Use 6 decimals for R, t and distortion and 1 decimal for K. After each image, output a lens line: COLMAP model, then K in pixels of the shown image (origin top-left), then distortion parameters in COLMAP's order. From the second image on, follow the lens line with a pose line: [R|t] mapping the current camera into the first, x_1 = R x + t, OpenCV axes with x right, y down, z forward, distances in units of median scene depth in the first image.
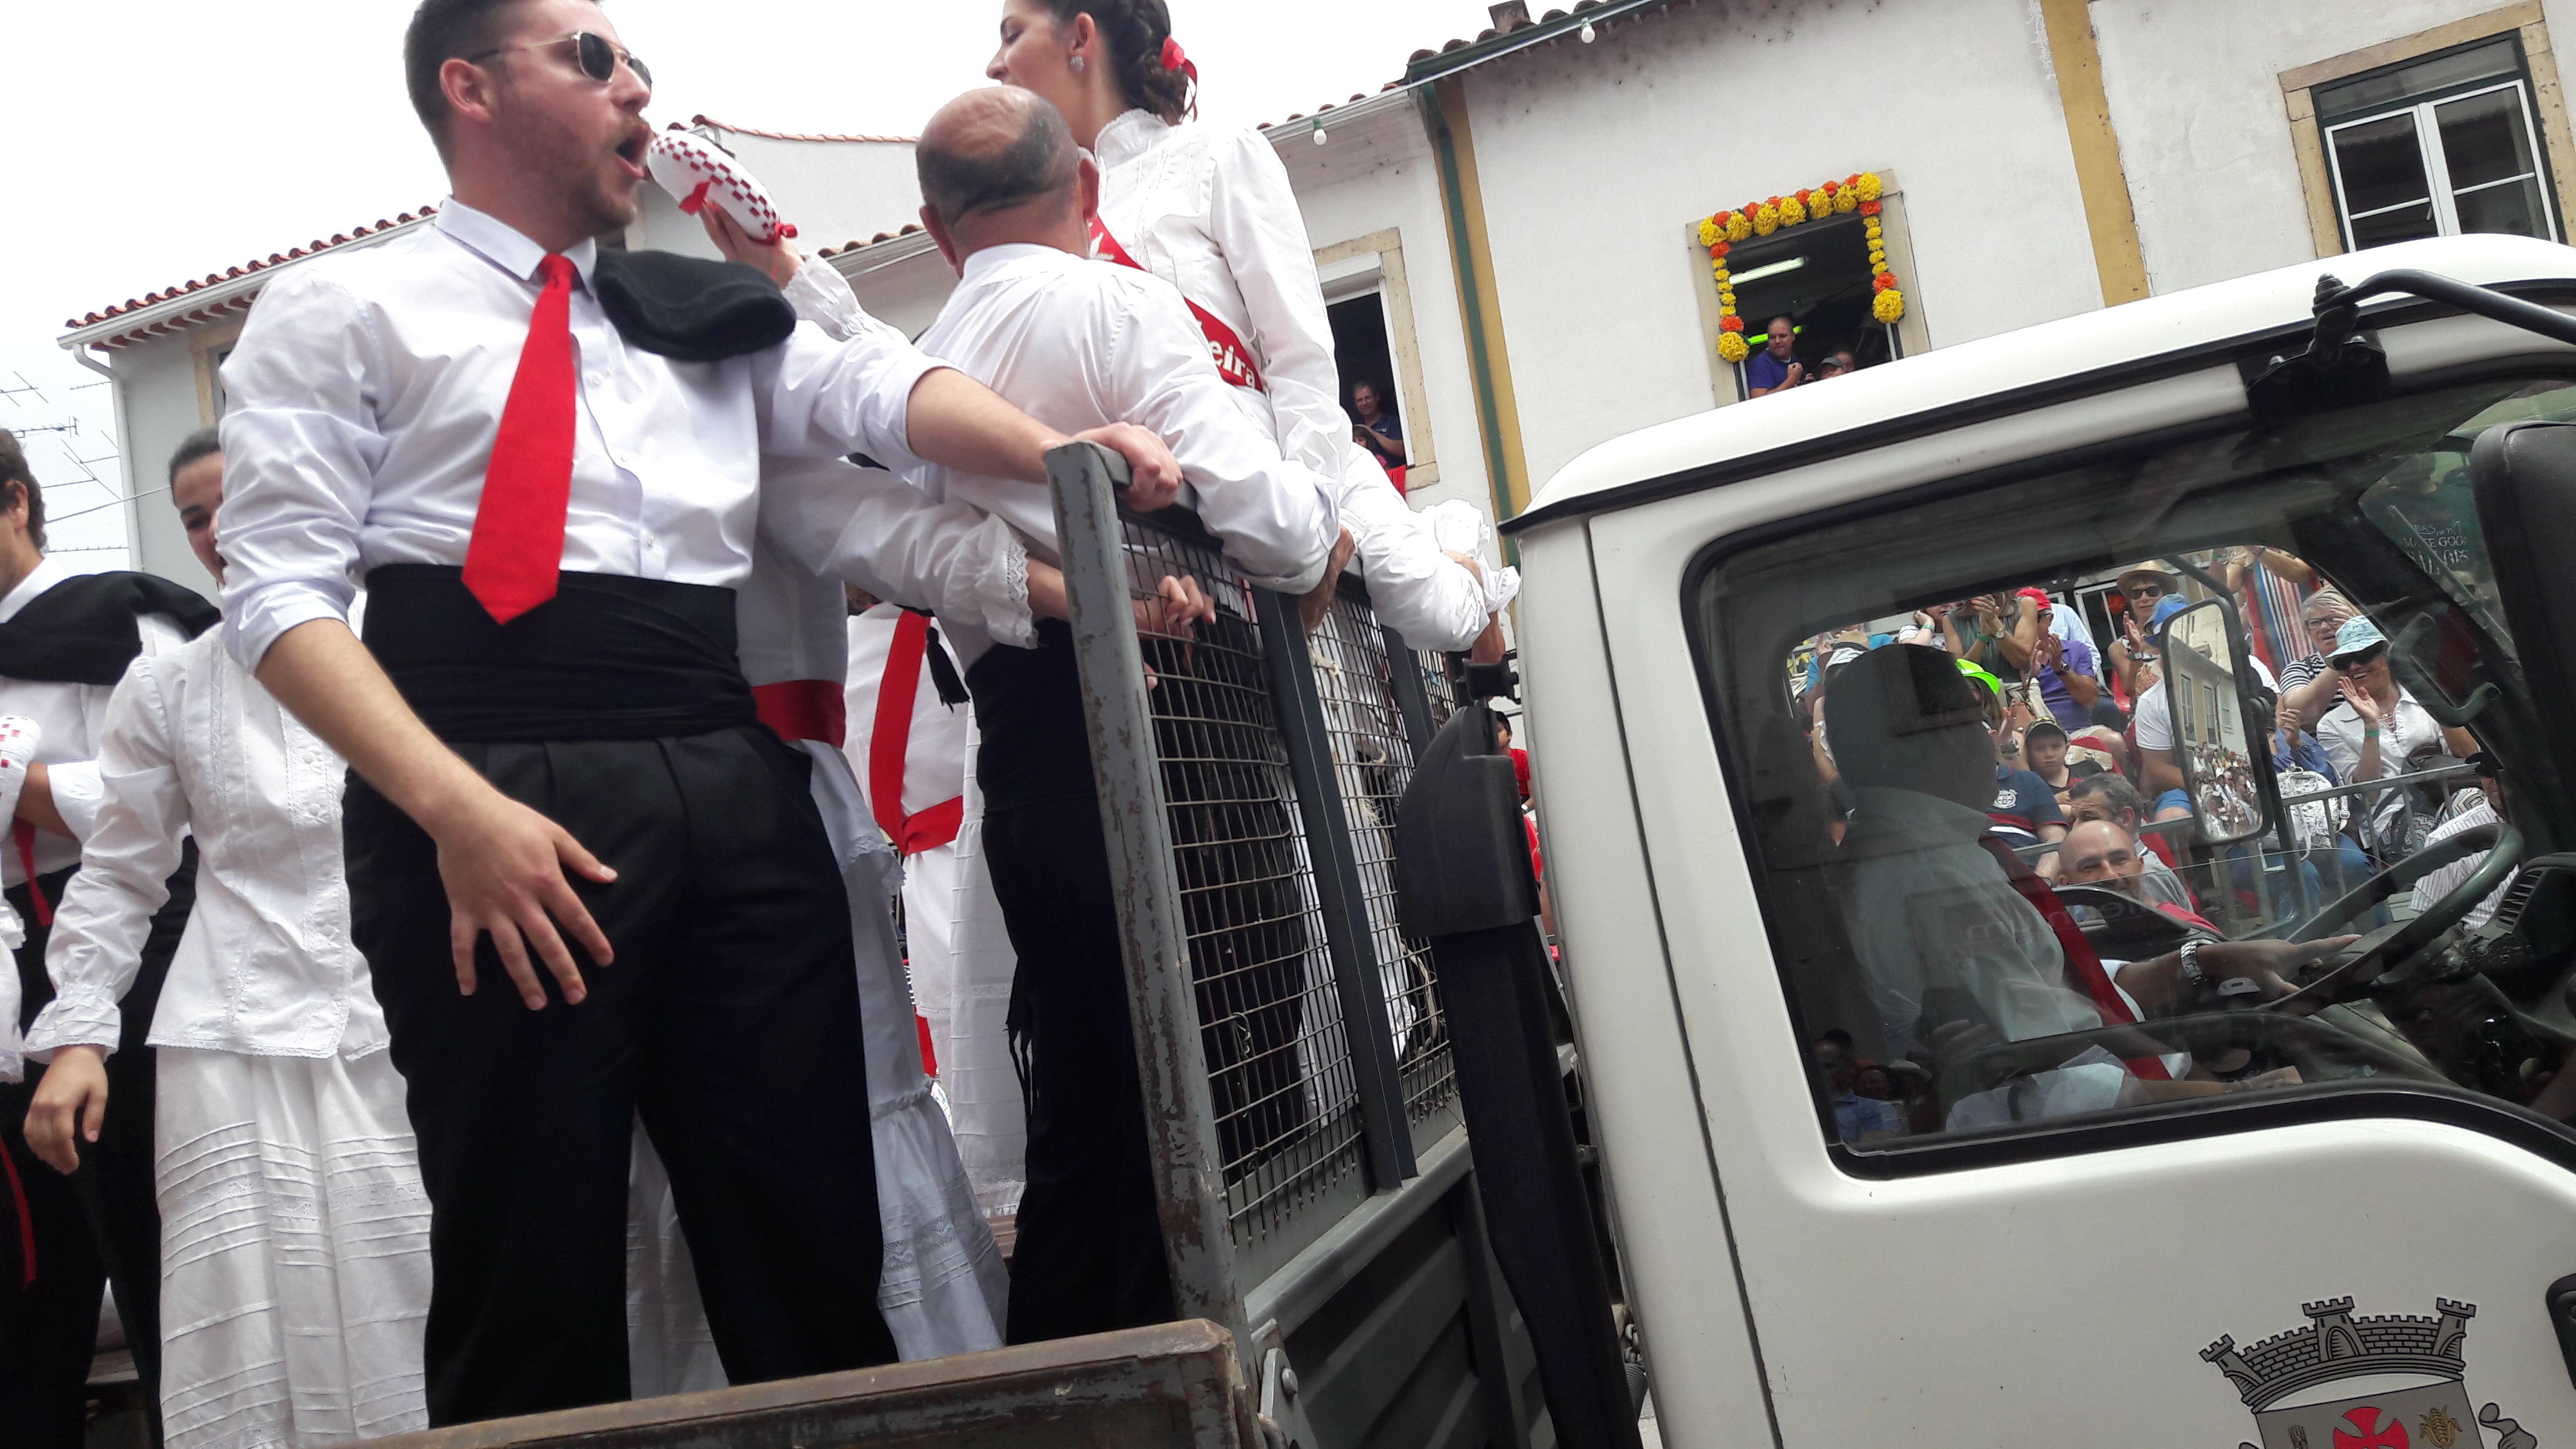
lens RADIAL K [[2122.9, 0, 1285.9], [0, 2122.9, 785.2], [0, 0, 1]] dist [0.101430, -0.278036]
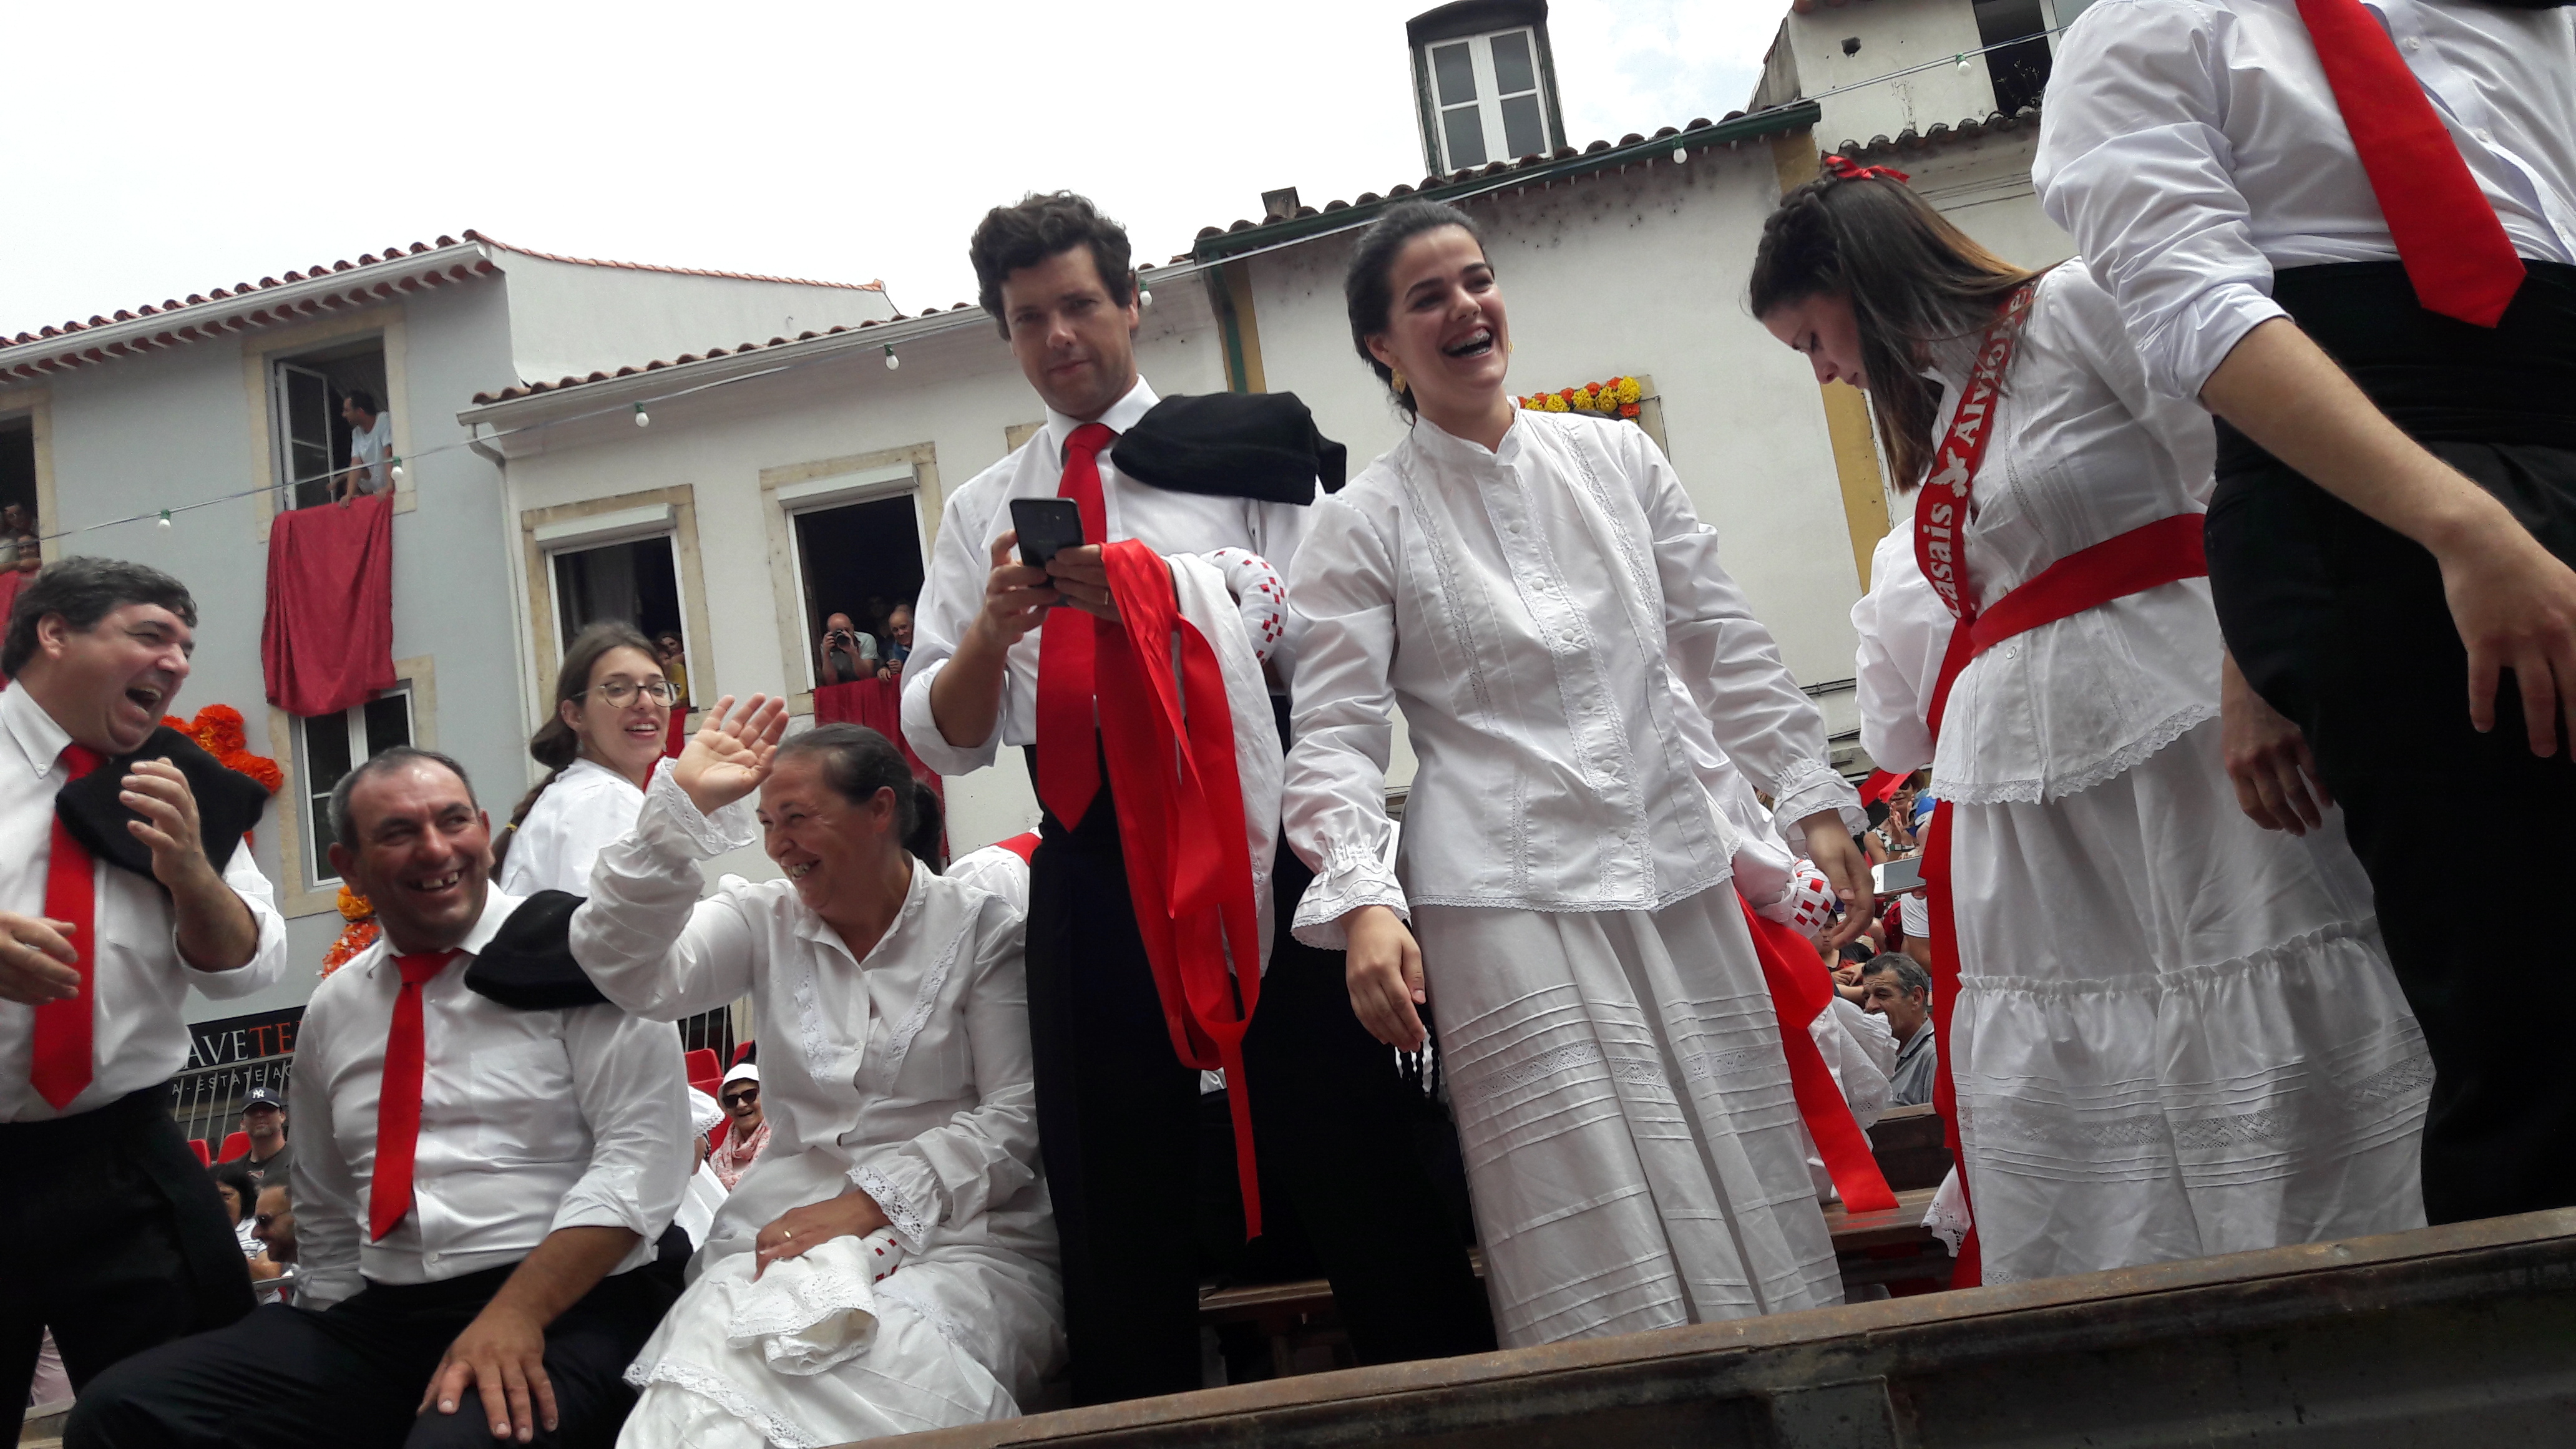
lens RADIAL K [[2158.2, 0, 1288.0], [0, 2158.2, 724.5], [0, 0, 1]] dist [0.079076, -0.340235]
pose [[0.986370, 0.046460, 0.157849, -0.105552], [-0.027989, 0.992704, -0.117285, 0.022770], [-0.162147, 0.111269, 0.980473, 0.021176]]
